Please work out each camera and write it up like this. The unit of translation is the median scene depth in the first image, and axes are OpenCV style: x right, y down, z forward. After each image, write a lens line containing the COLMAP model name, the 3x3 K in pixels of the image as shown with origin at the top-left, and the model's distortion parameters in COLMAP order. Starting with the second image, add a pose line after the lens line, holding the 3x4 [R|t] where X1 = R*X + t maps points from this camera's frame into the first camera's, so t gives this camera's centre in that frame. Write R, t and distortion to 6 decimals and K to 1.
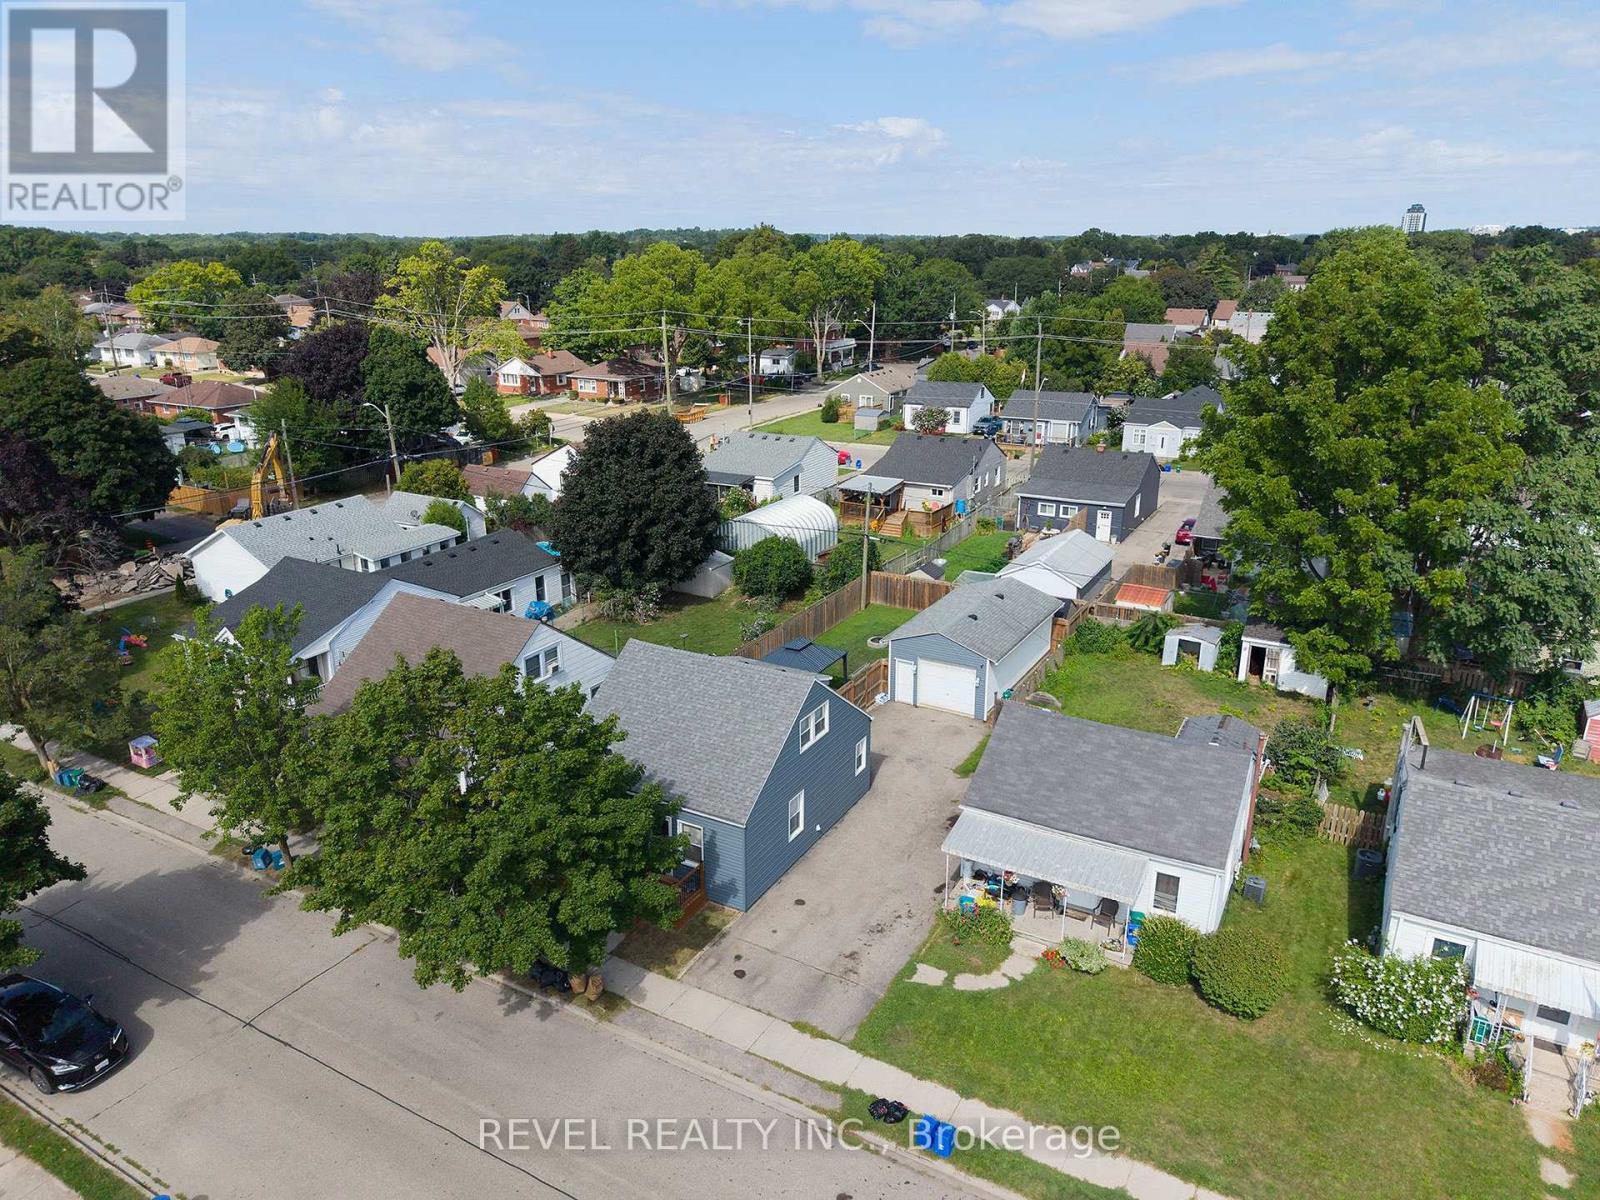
lens RADIAL K [[1064.5, 0, 800.0], [0, 1064.5, 600.0], [0, 0, 1]] dist [0.004838, -0.000352]
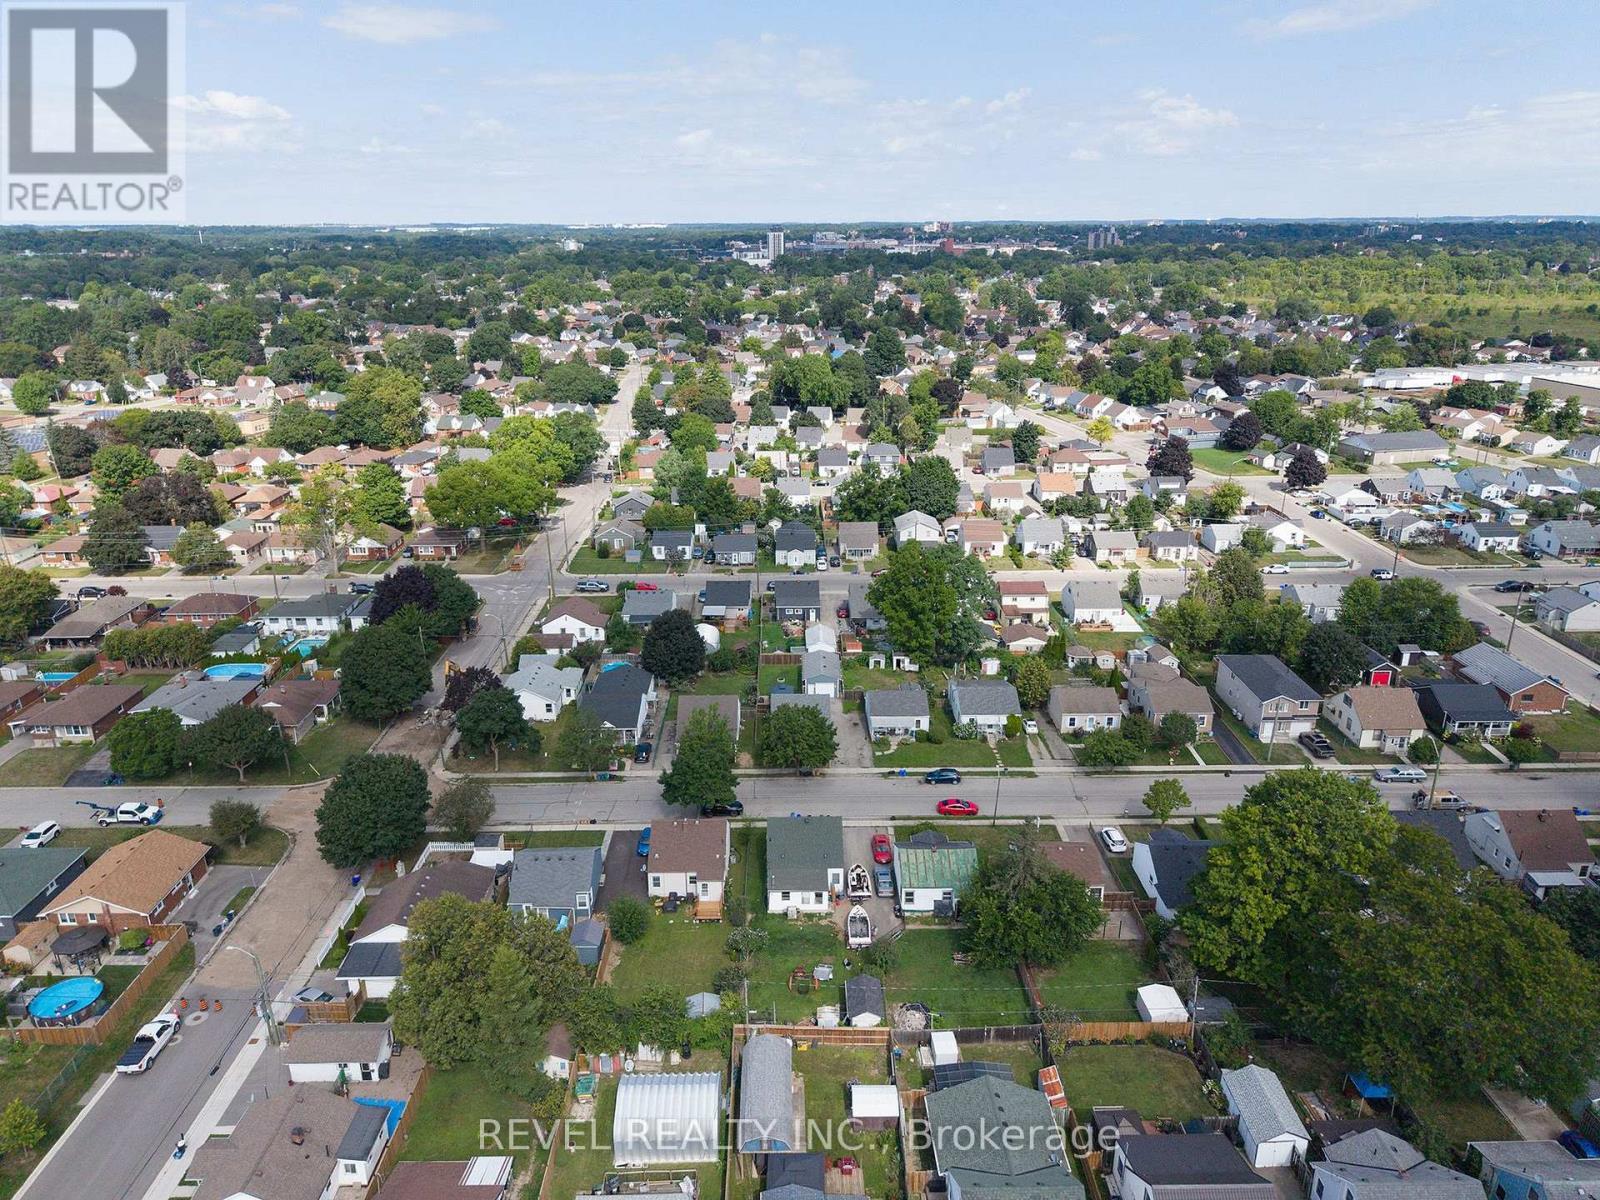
lens RADIAL K [[1064.5, 0, 800.0], [0, 1064.5, 600.0], [0, 0, 1]] dist [0.004838, -0.000352]
pose [[0.859600, -0.160429, 0.485129, -1.551271], [0.156249, 0.986483, 0.049366, -0.384410], [-0.486491, 0.033366, 0.873048, -1.918369]]
